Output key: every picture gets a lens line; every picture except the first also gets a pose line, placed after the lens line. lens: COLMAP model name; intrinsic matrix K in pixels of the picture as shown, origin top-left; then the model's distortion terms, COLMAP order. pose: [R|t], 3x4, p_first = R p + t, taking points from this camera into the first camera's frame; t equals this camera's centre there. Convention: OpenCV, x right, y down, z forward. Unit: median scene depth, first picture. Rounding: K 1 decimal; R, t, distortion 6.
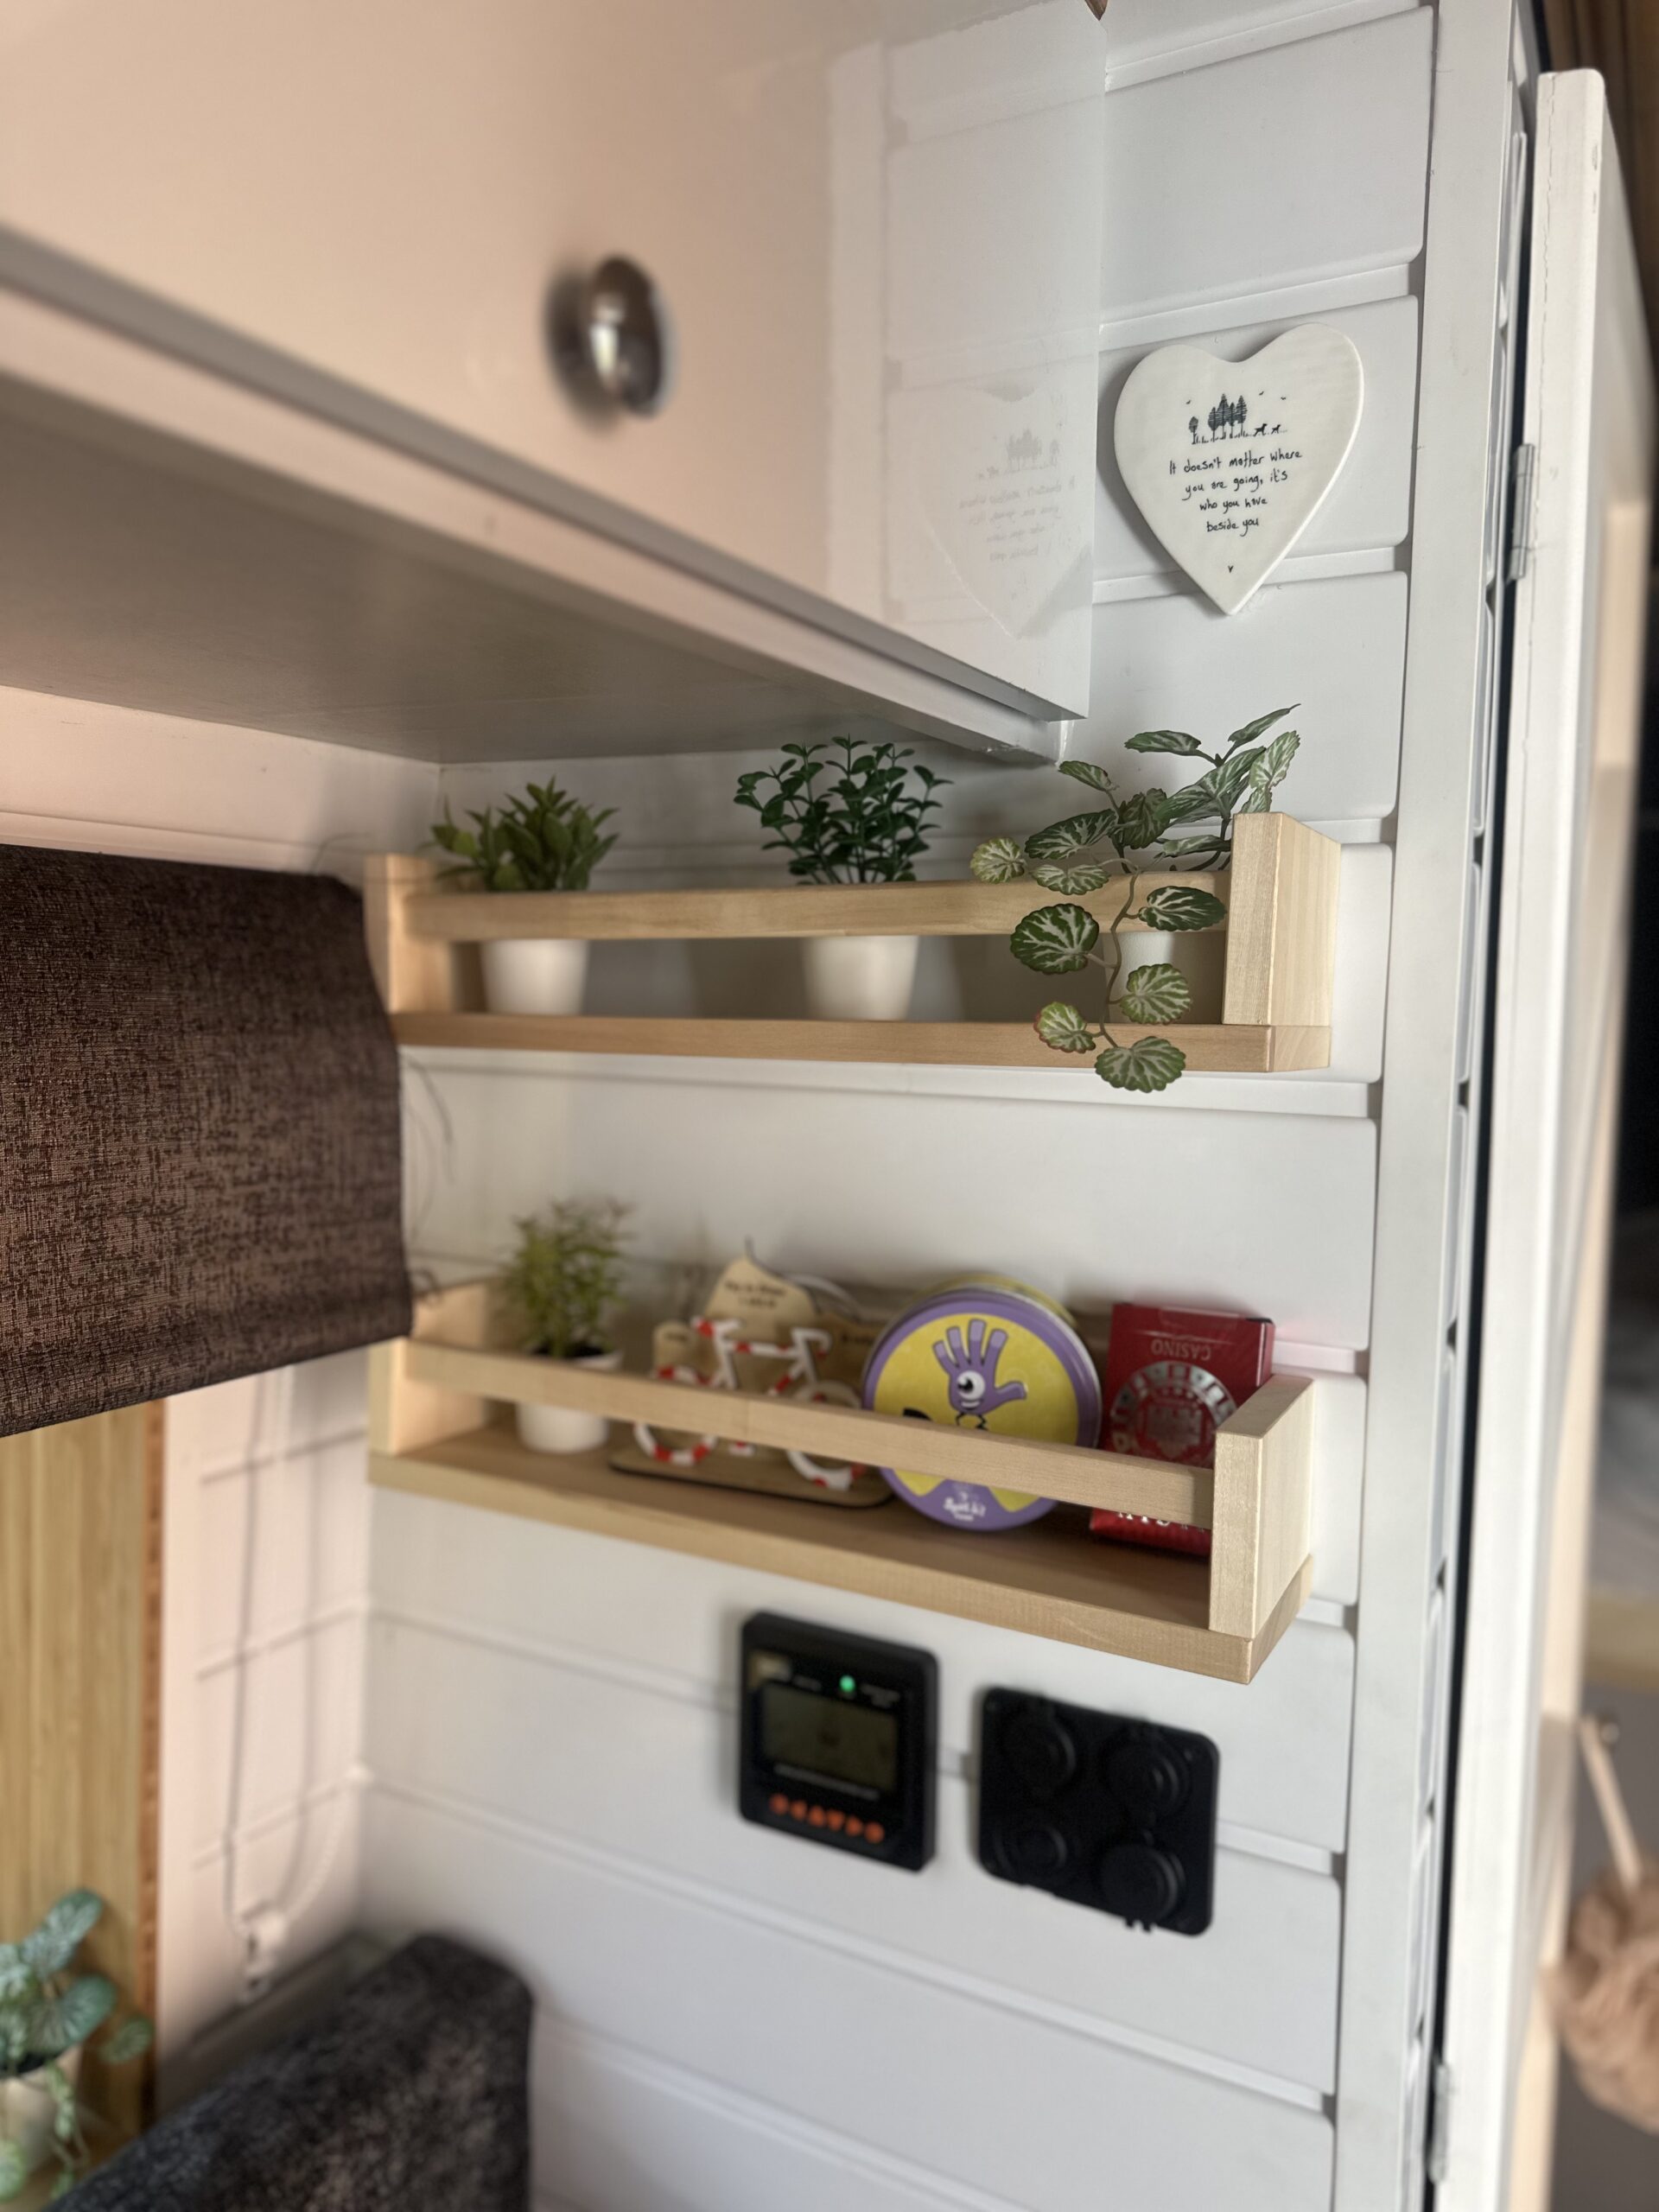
lens RADIAL K [[1558.7, 0, 829.5], [0, 1558.7, 1106.0], [0, 0, 1]] dist [0.091729, -0.161445]
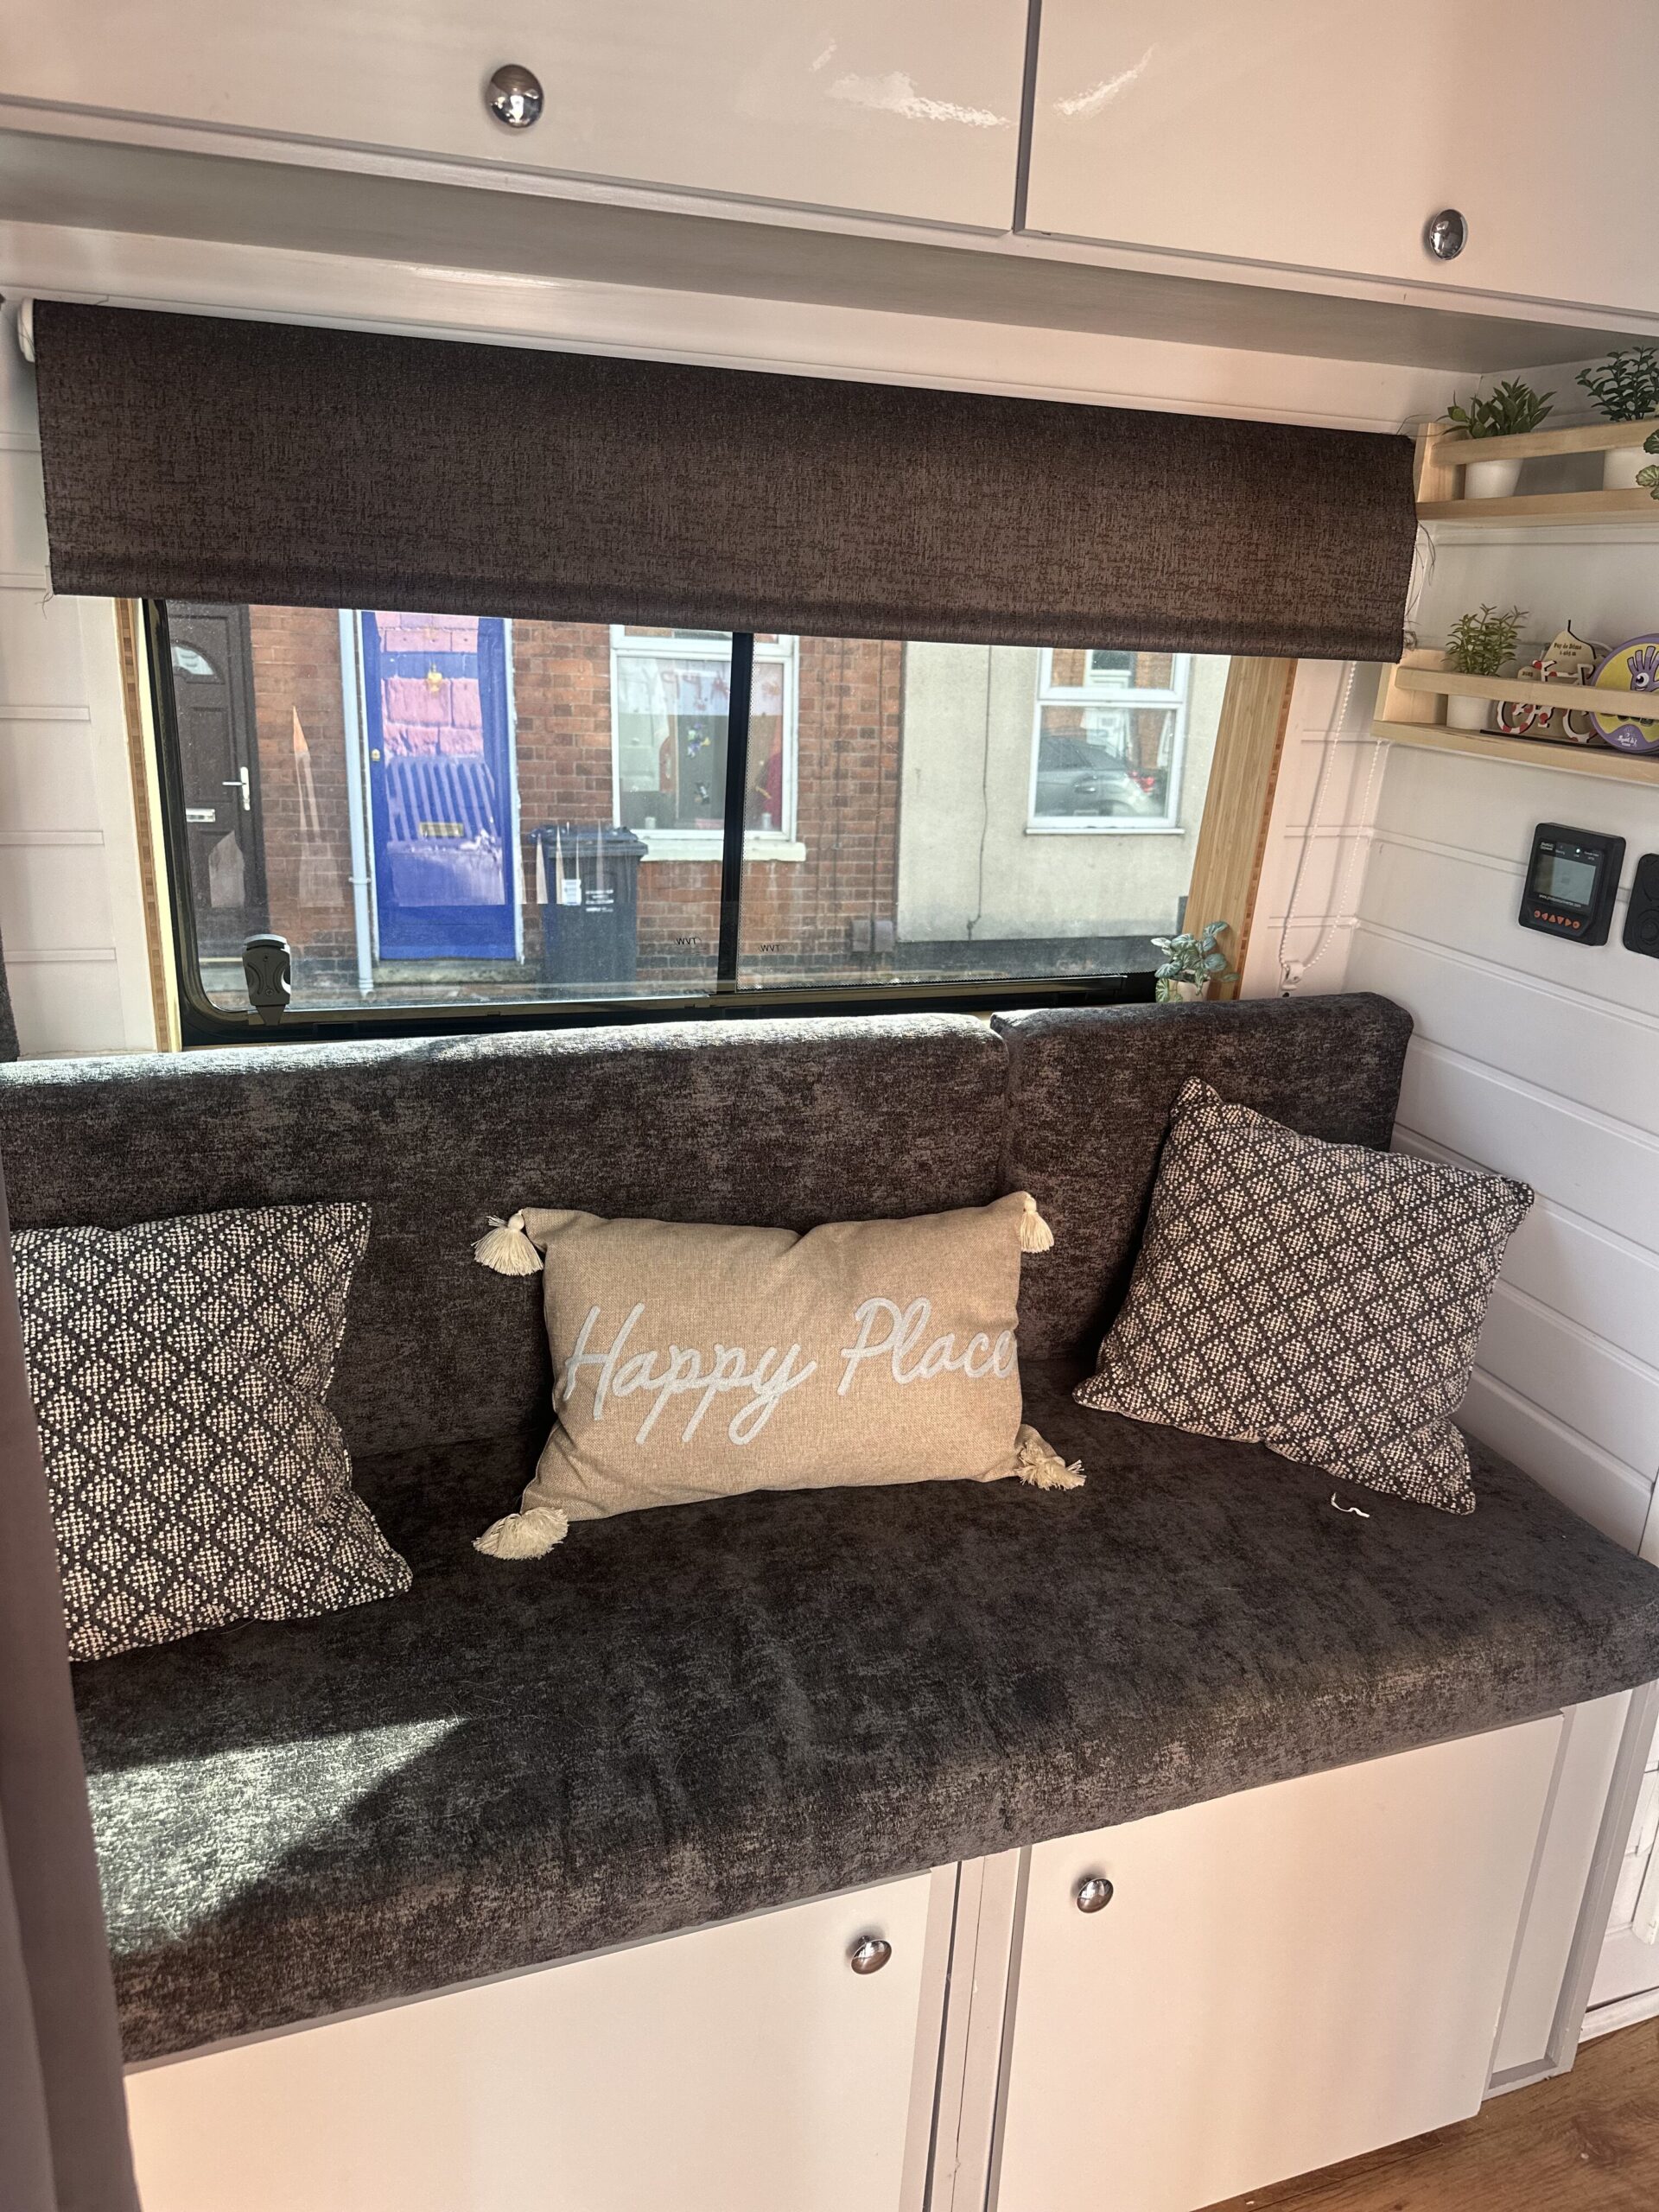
lens RADIAL K [[1546.0, 0, 826.7], [0, 1546.0, 1071.8], [0, 0, 1]] dist [-0.005521, 0.000552]
pose [[0.733566, 0.224749, -0.641381, 0.630208], [-0.095571, 0.968473, 0.230059, 0.275749], [0.672865, -0.107466, 0.731918, -1.113128]]
